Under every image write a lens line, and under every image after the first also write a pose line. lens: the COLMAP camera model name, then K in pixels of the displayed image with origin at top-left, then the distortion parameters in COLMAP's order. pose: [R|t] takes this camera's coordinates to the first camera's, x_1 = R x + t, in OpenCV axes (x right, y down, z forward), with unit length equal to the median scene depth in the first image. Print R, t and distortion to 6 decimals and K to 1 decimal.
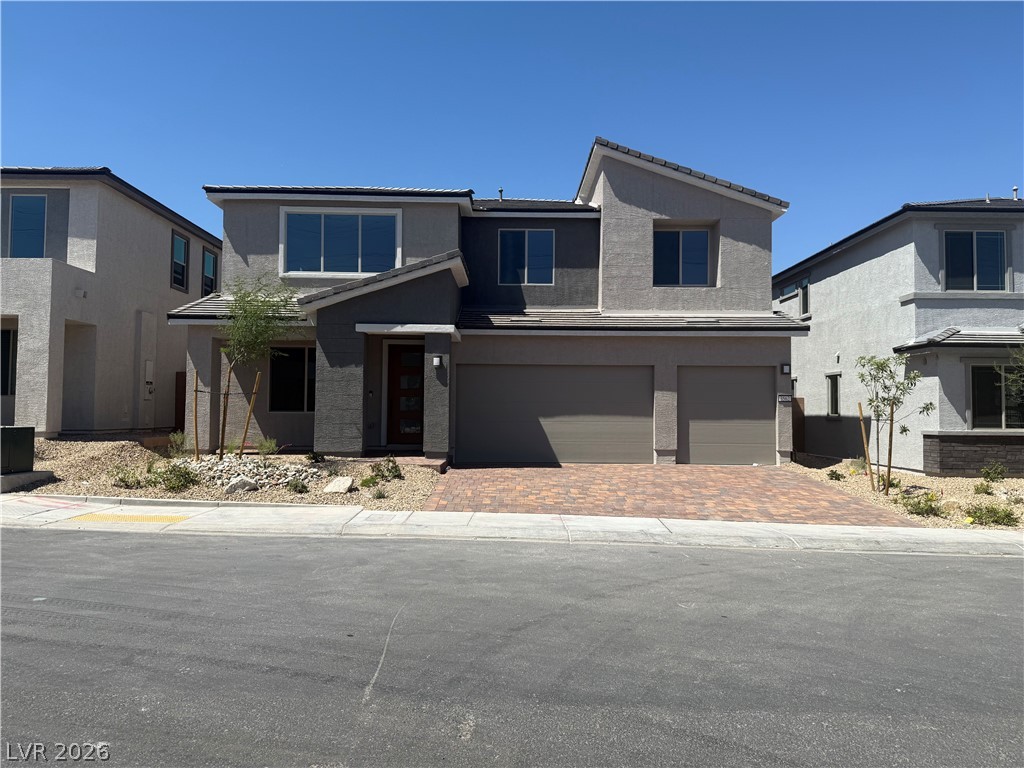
lens RADIAL K [[719.5, 0, 512.0], [0, 719.5, 384.0], [0, 0, 1]] dist [0.064863, -0.107053]
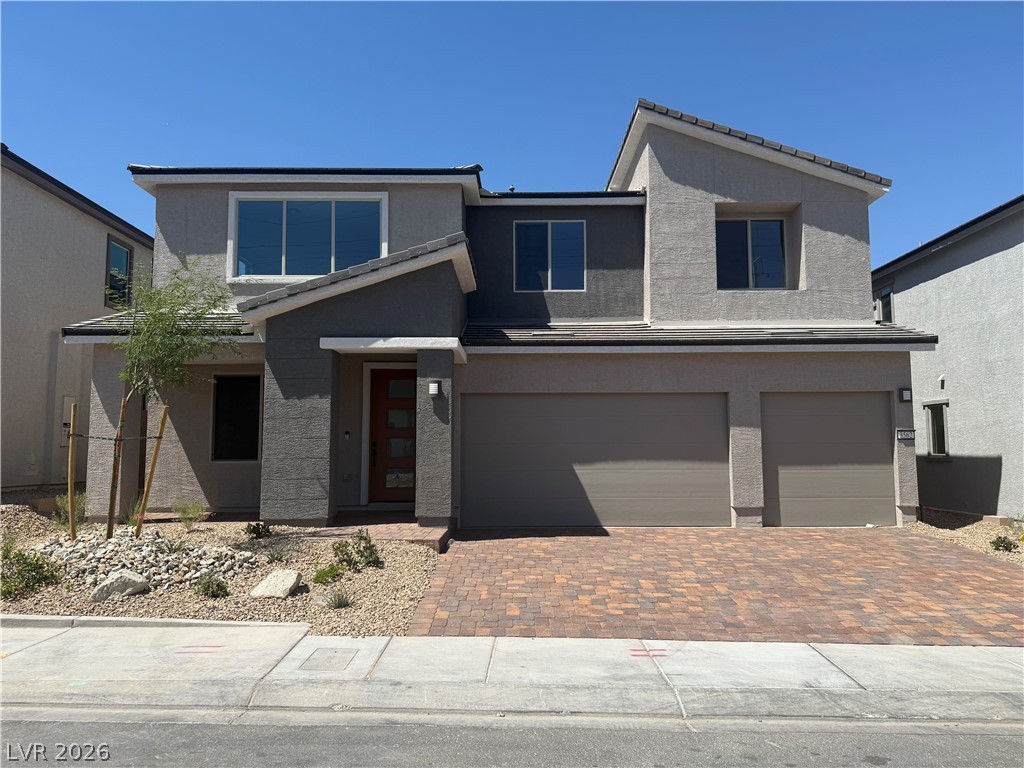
lens RADIAL K [[719.5, 0, 512.0], [0, 719.5, 384.0], [0, 0, 1]] dist [0.064863, -0.107053]
pose [[0.999910, -0.012678, -0.004337, -0.021077], [0.012435, 0.998565, -0.052092, 0.001695], [0.004991, 0.052034, 0.998633, 0.253670]]
